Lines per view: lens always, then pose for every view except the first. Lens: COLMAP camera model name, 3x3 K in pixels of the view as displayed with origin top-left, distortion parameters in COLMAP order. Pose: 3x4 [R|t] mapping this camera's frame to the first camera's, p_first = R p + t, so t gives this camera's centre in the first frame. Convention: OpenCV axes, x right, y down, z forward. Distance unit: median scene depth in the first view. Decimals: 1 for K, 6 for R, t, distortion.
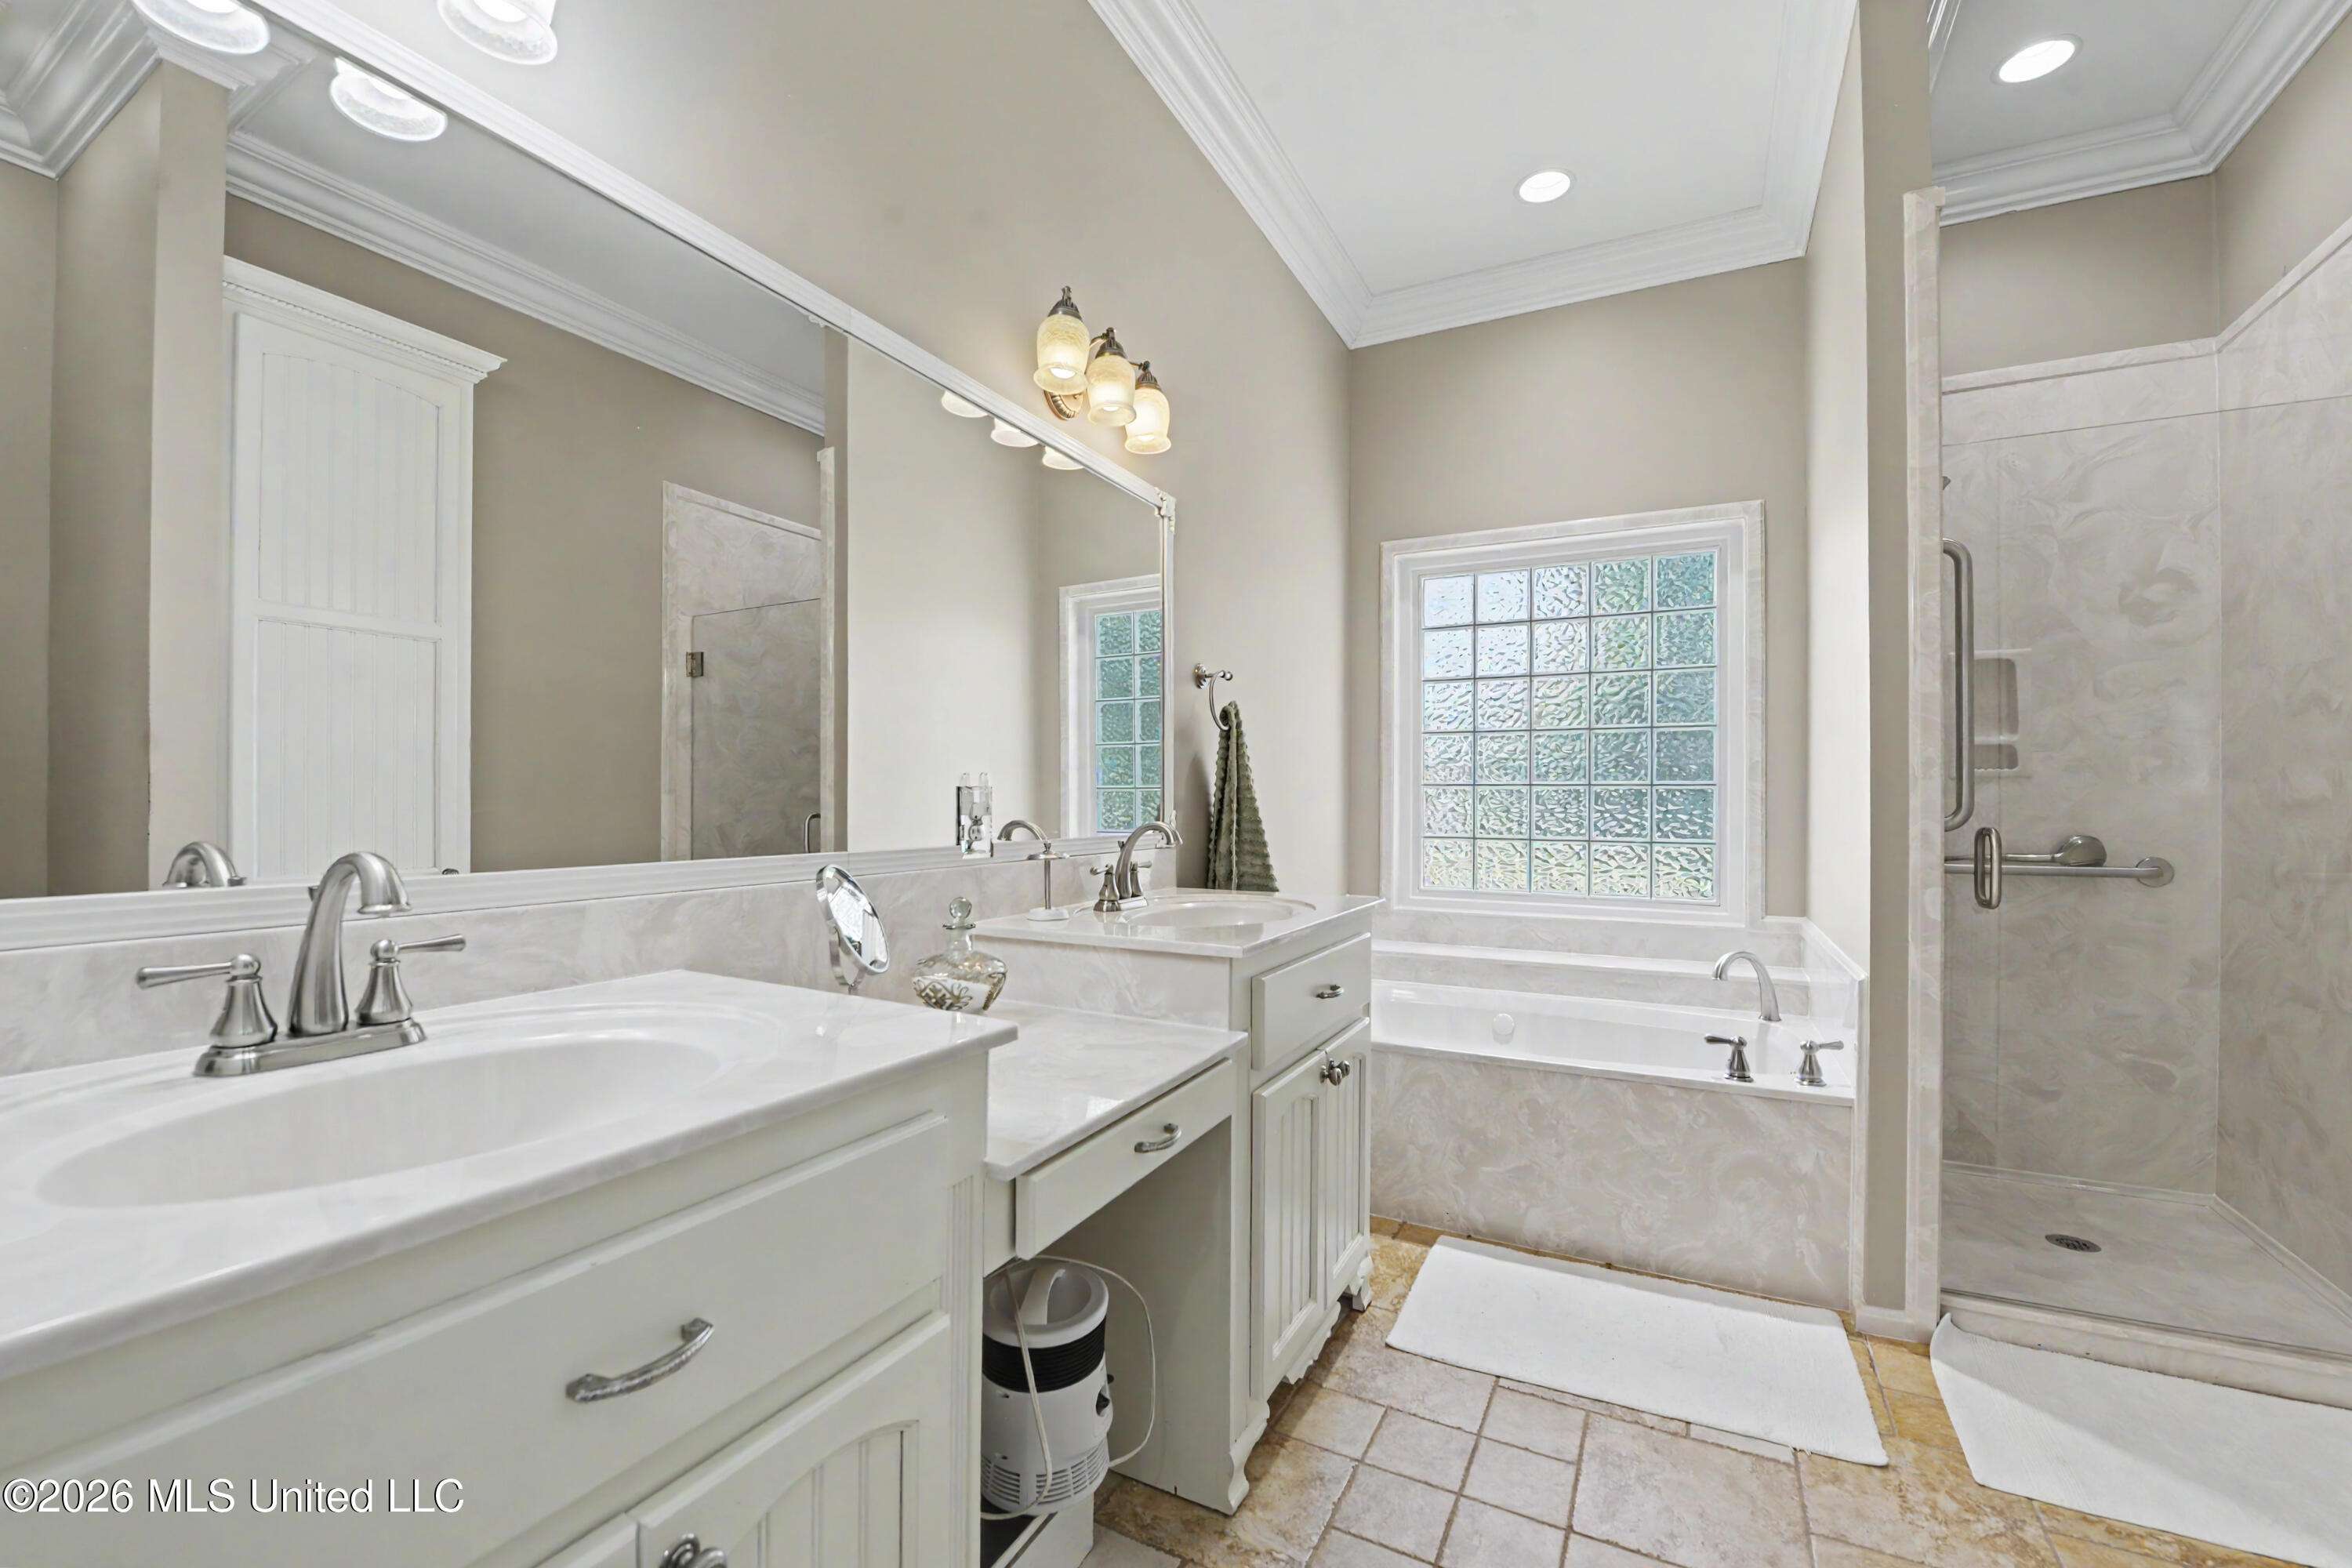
lens RADIAL K [[954.7, 0, 1170.5], [0, 954.7, 789.3], [0, 0, 1]] dist [-0.019919, -0.000561]
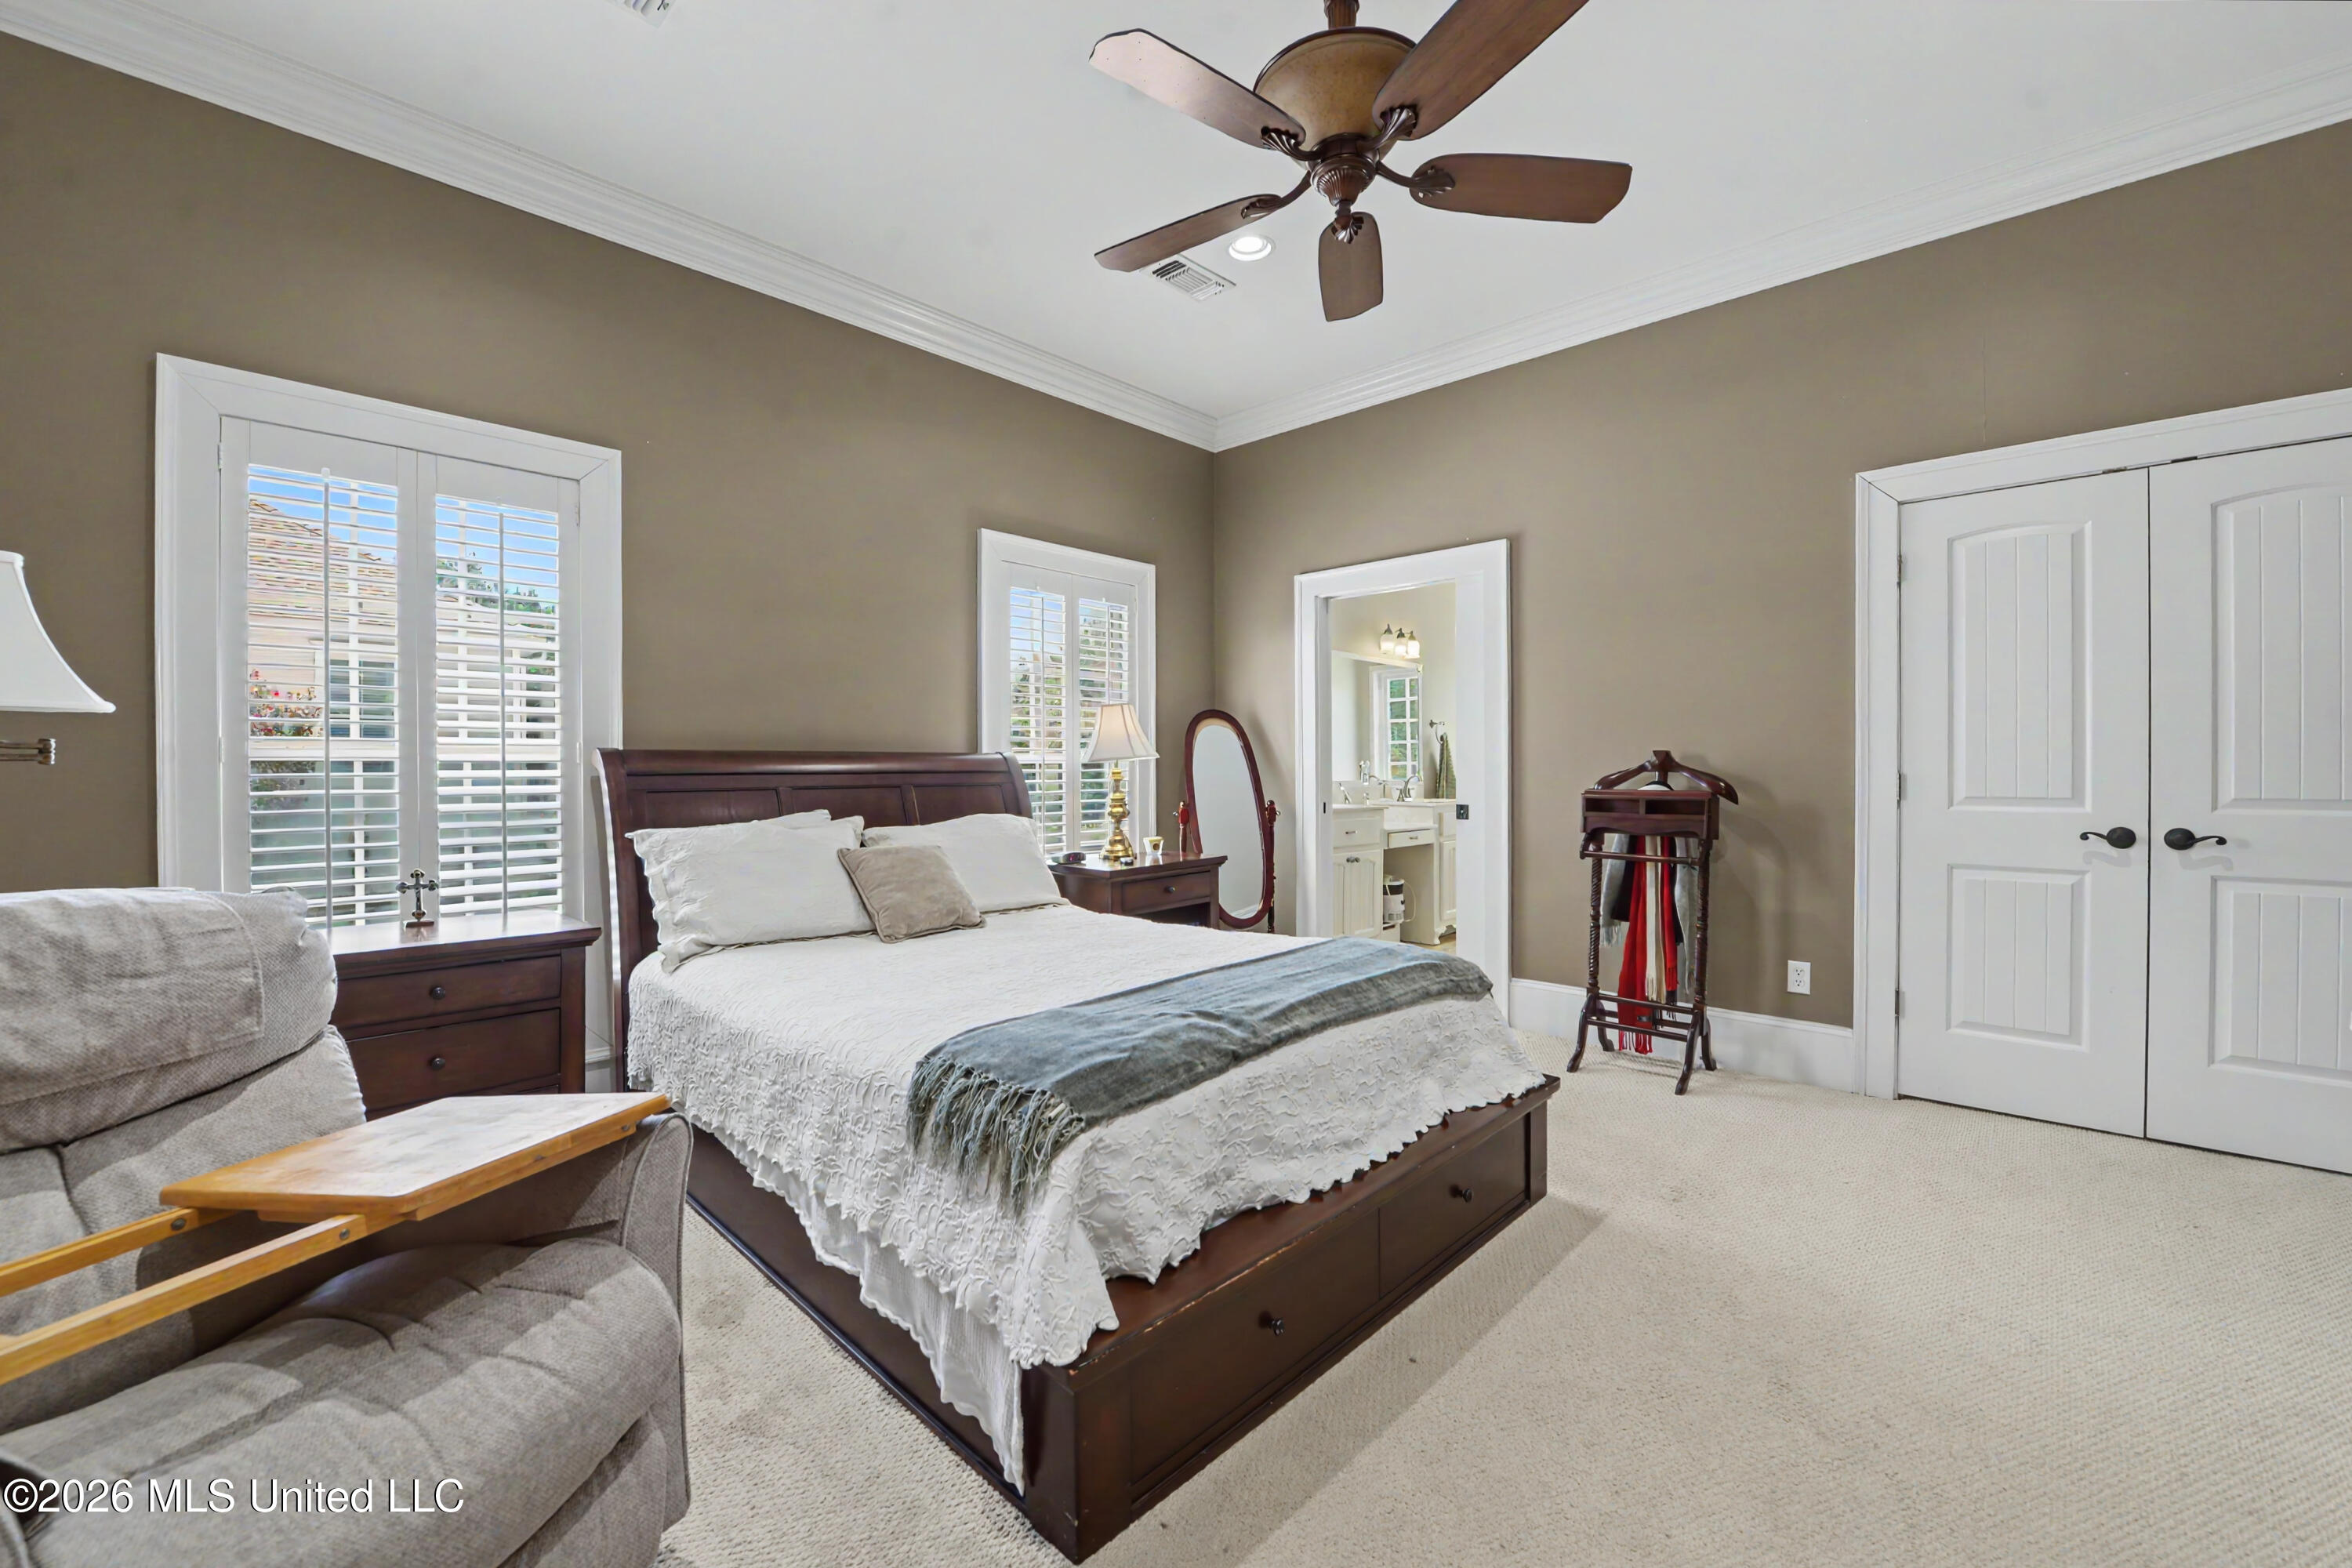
lens RADIAL K [[954.7, 0, 1171.6], [0, 954.7, 774.6], [0, 0, 1]] dist [-0.019919, -0.000561]
pose [[0.962216, -0.005098, -0.272240, 0.073253], [0.008339, 0.999907, 0.010749, -0.008119], [0.272160, -0.012614, 0.962169, -2.471961]]
